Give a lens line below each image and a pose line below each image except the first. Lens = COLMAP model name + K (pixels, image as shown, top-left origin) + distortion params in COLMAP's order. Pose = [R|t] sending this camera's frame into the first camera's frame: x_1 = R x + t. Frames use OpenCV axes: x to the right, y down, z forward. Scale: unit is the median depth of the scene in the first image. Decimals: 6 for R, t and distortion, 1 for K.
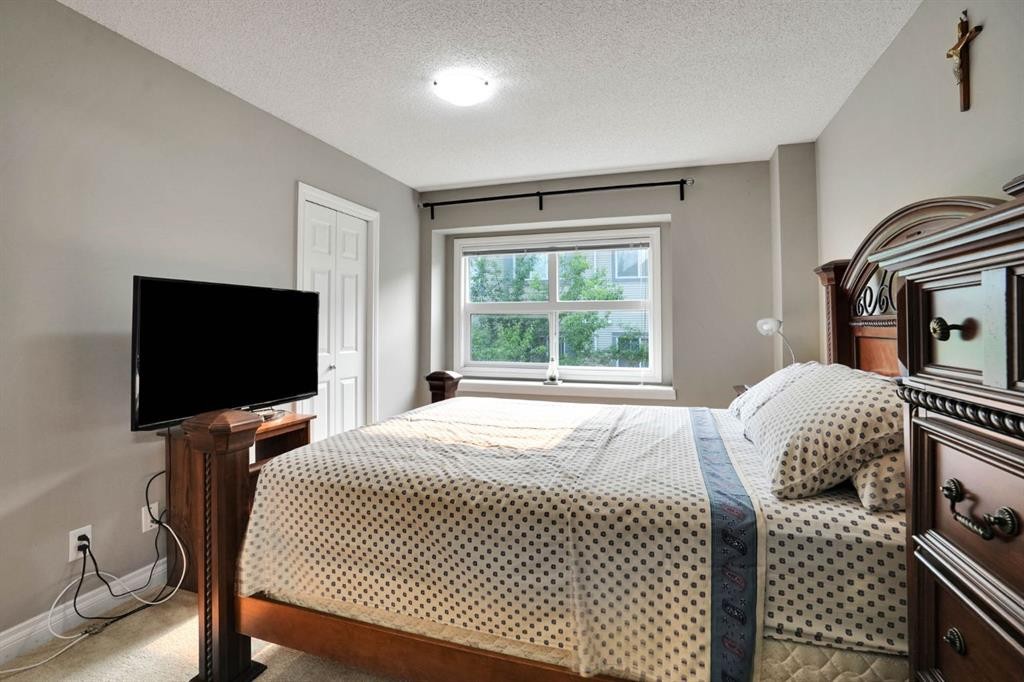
lens RADIAL K [[471.7, 0, 530.6], [0, 471.7, 311.9], [0, 0, 1]] dist [-0.035788, -0.000206]
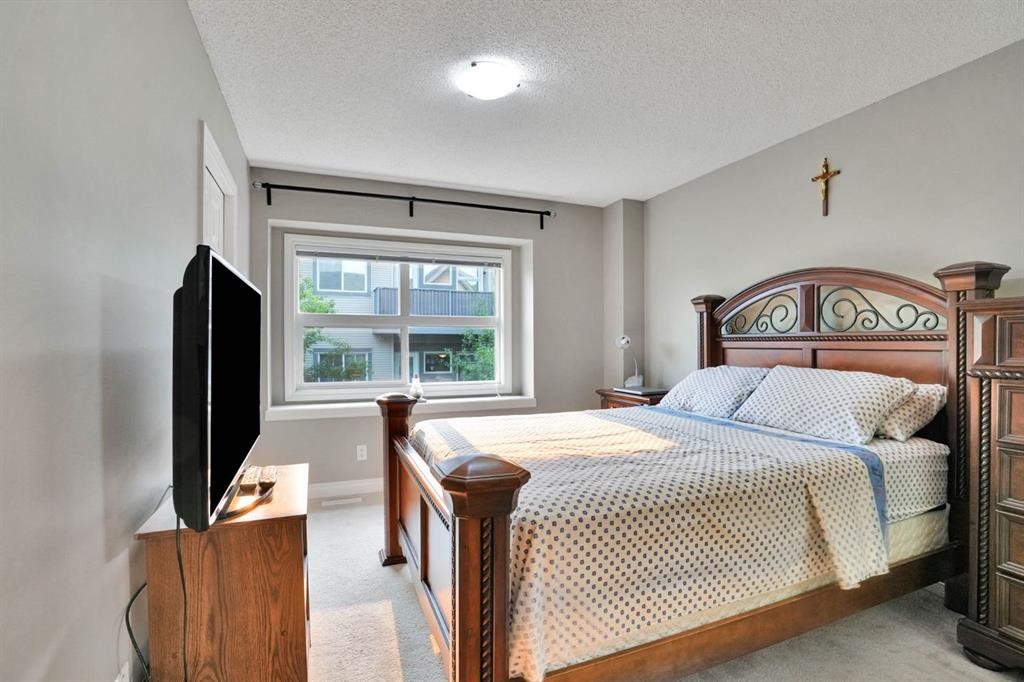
lens RADIAL K [[471.7, 0, 514.4], [0, 471.7, 344.4], [0, 0, 1]] dist [-0.035788, -0.000206]
pose [[0.773033, -0.007545, 0.634321, -0.418370], [-0.015223, 0.999421, 0.030440, 0.004151], [-0.634183, -0.033188, 0.772470, 0.153092]]
